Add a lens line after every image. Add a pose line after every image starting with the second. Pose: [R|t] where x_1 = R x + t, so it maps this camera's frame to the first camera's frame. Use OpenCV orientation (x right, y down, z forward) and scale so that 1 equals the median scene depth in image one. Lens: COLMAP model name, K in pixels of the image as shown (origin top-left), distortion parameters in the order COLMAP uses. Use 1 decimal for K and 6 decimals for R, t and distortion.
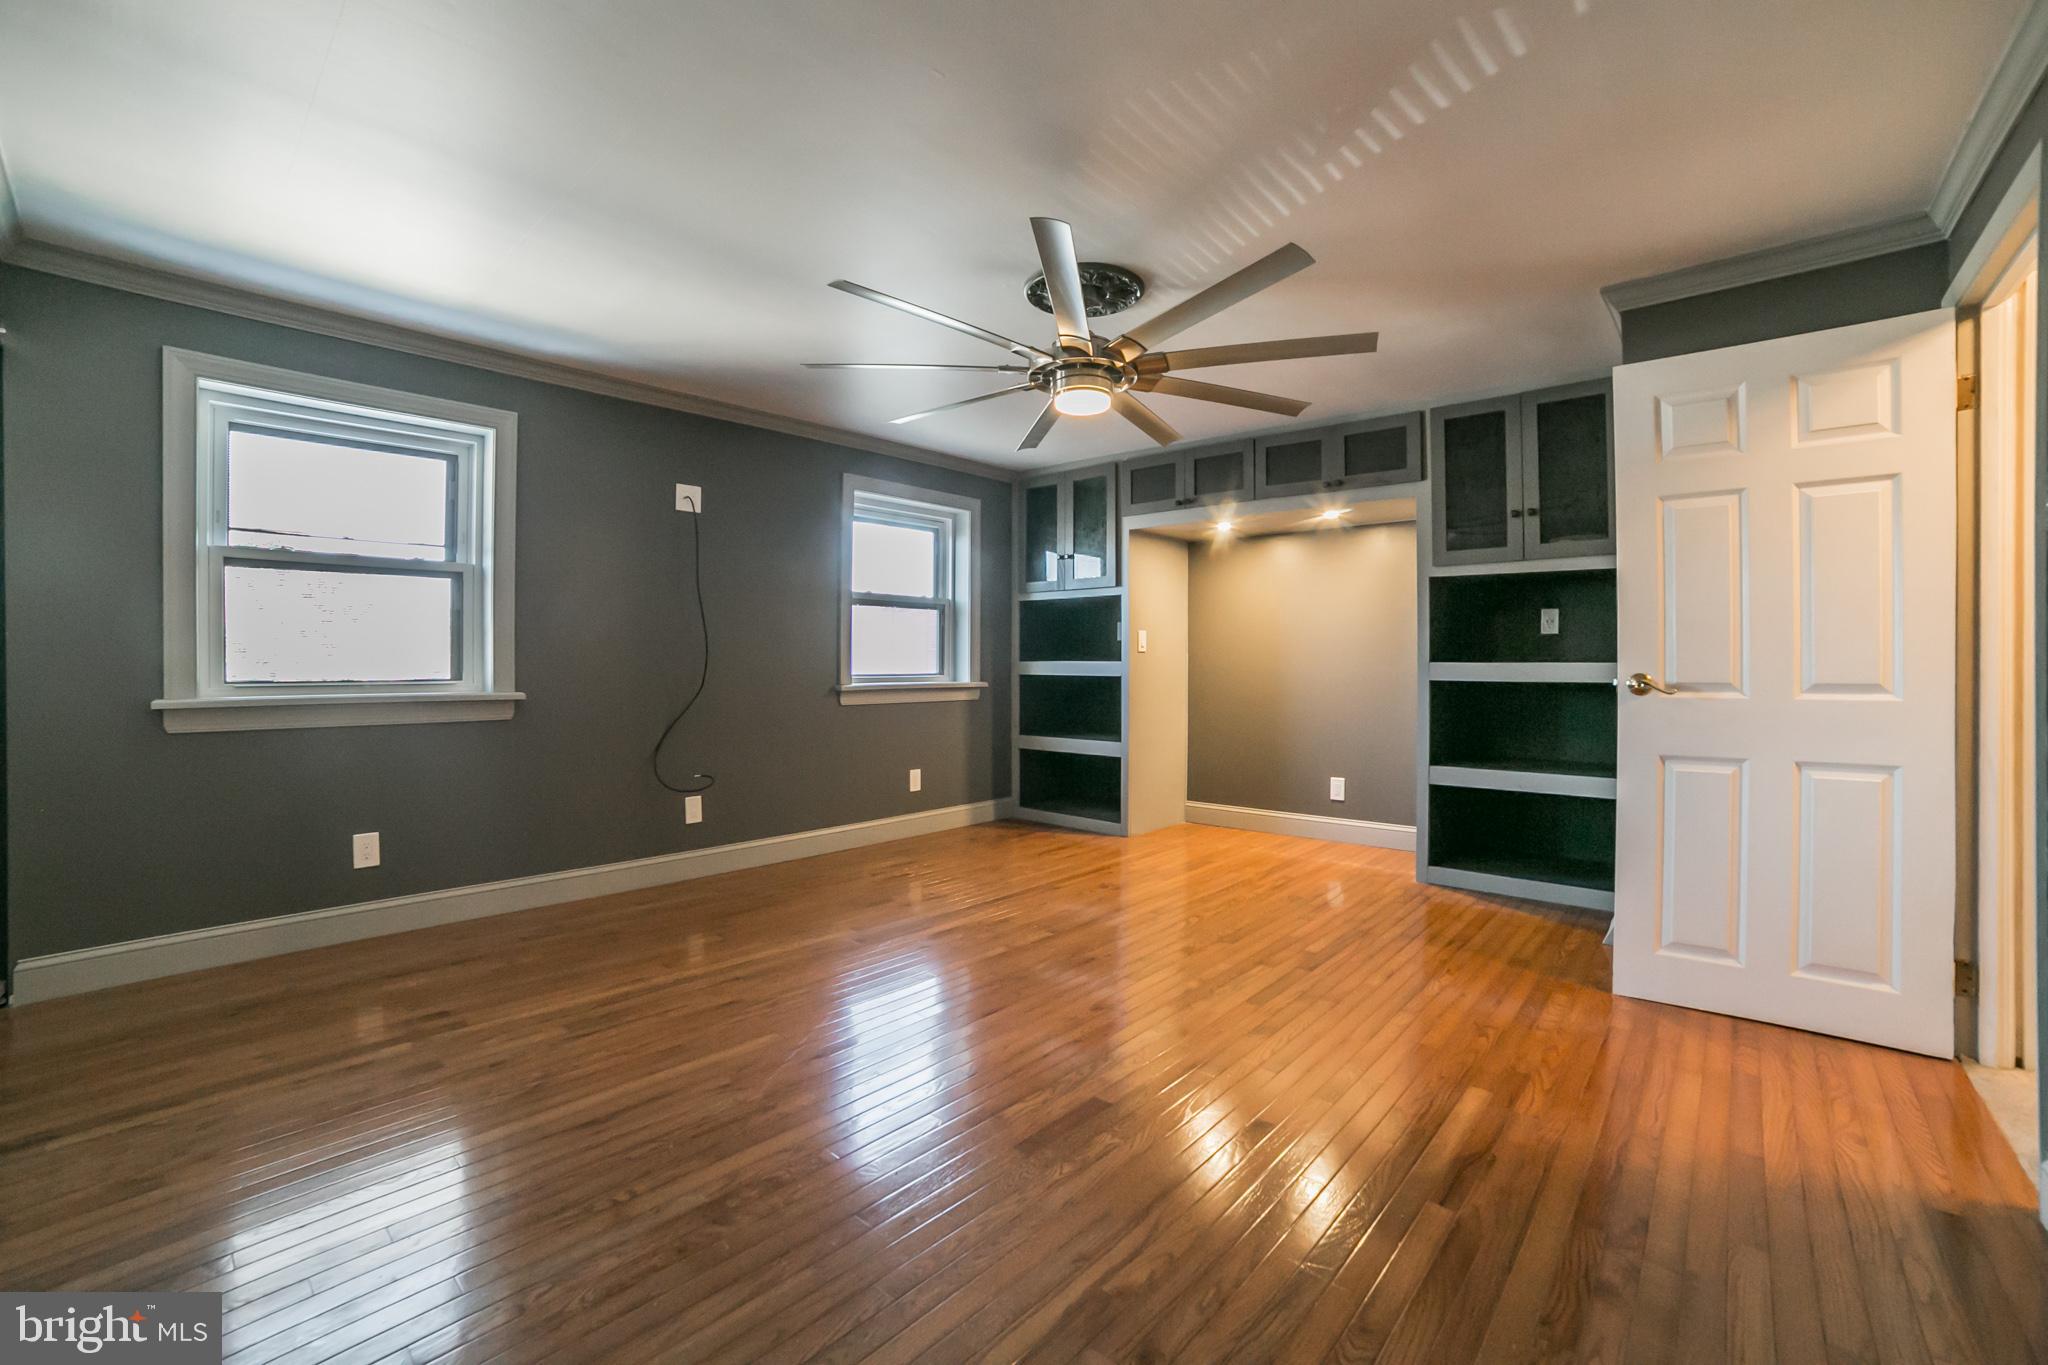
lens RADIAL K [[821.3, 0, 1031.3], [0, 821.3, 656.2], [0, 0, 1]] dist [-0.073083, 0.000043]
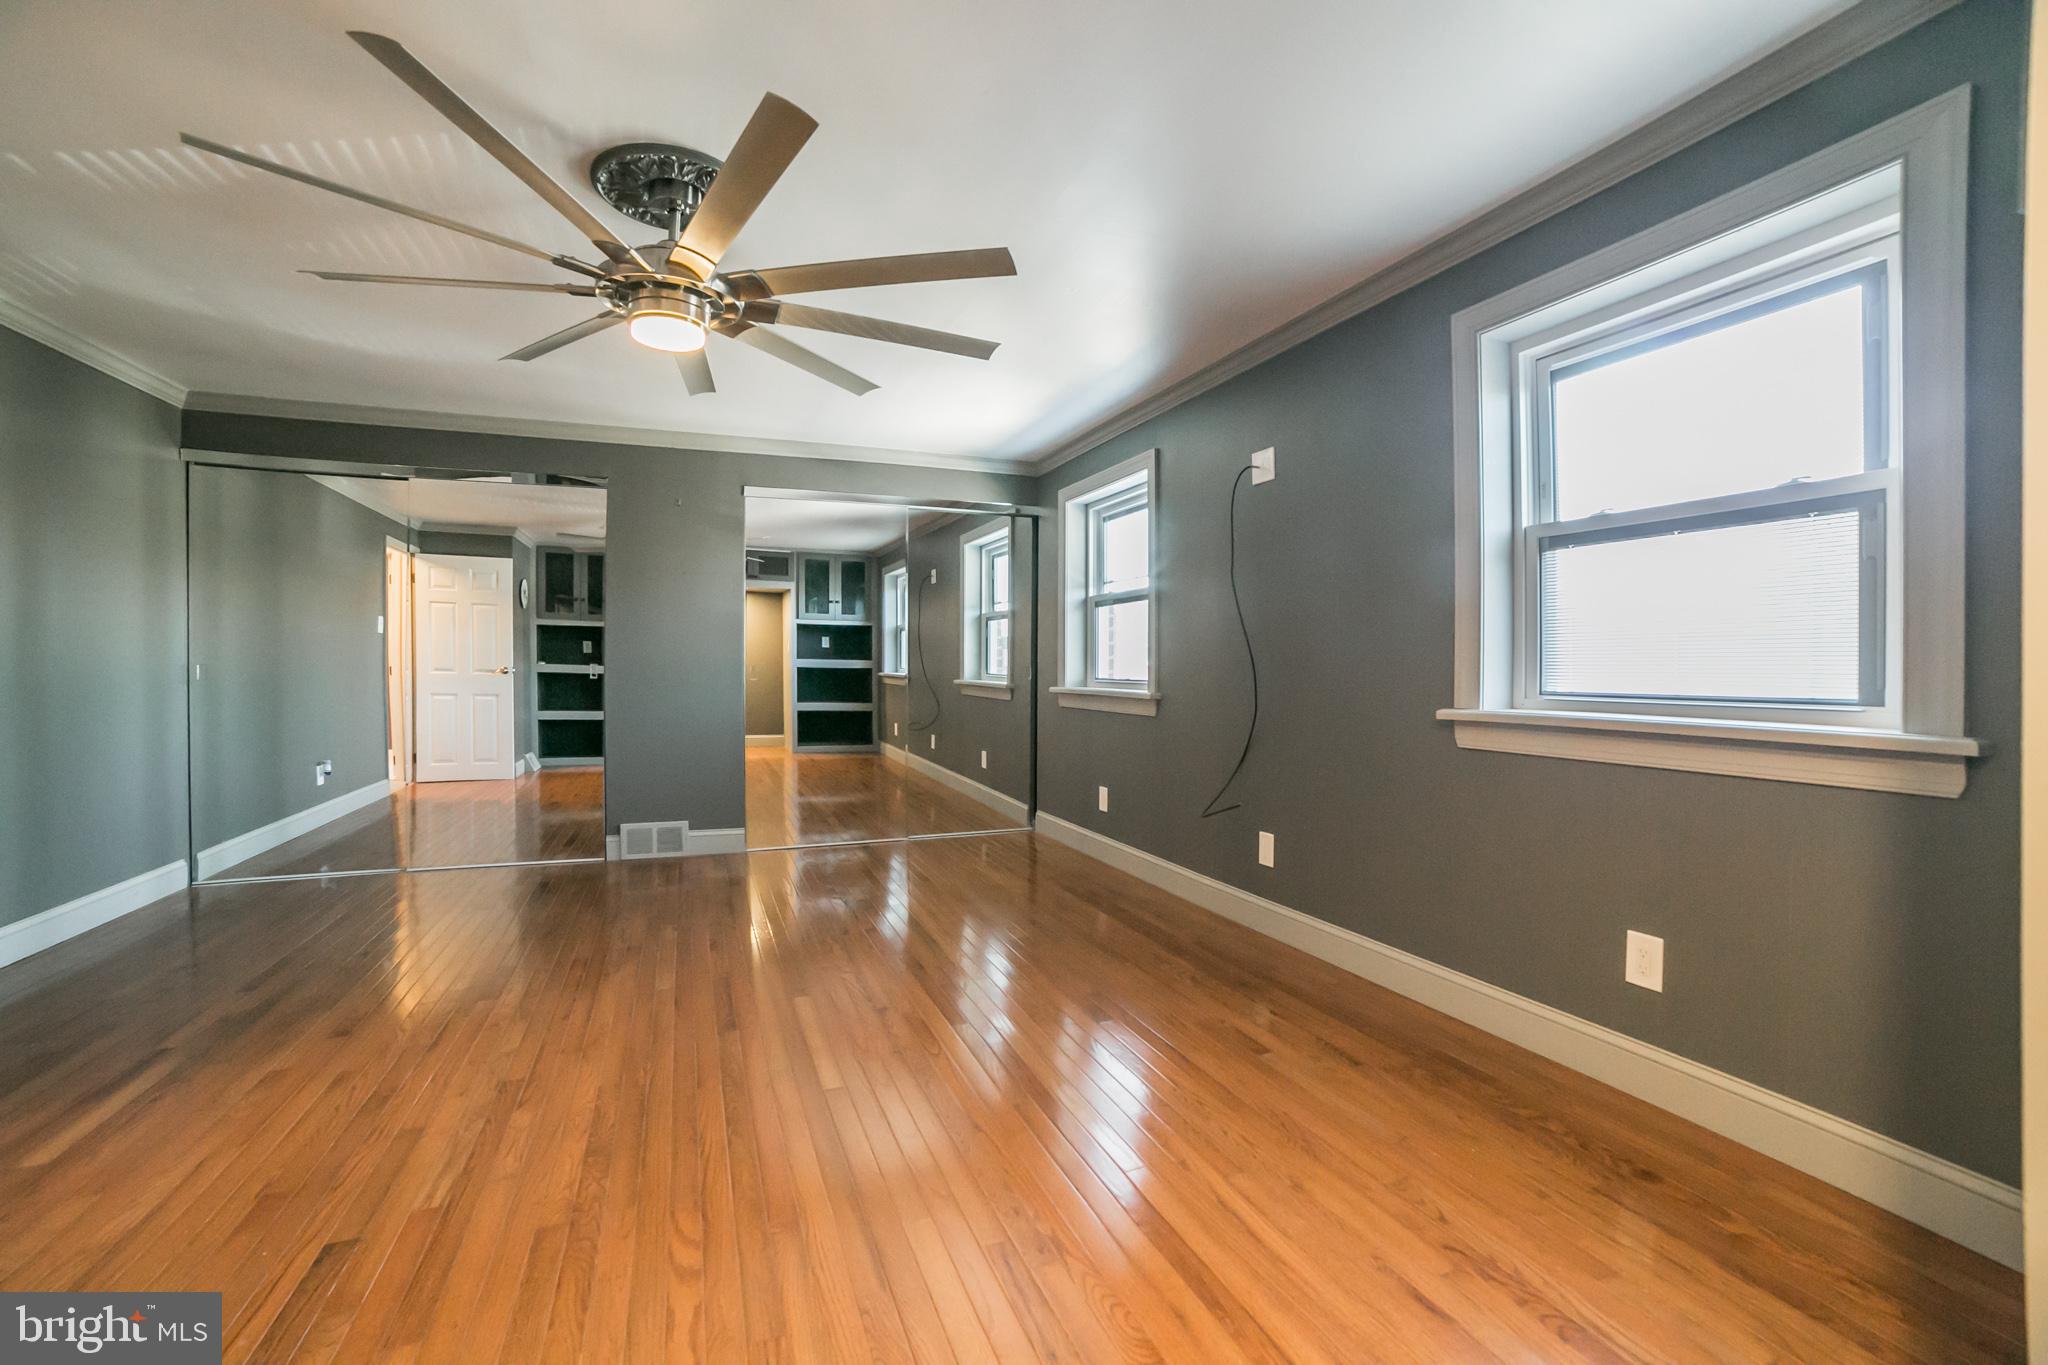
lens RADIAL K [[821.3, 0, 1031.3], [0, 821.3, 656.2], [0, 0, 1]] dist [-0.073083, 0.000043]
pose [[-0.424827, -0.016262, -0.905128, 0.377540], [-0.001578, 0.999850, -0.017223, 0.010711], [0.905273, -0.005889, -0.424789, 1.021373]]
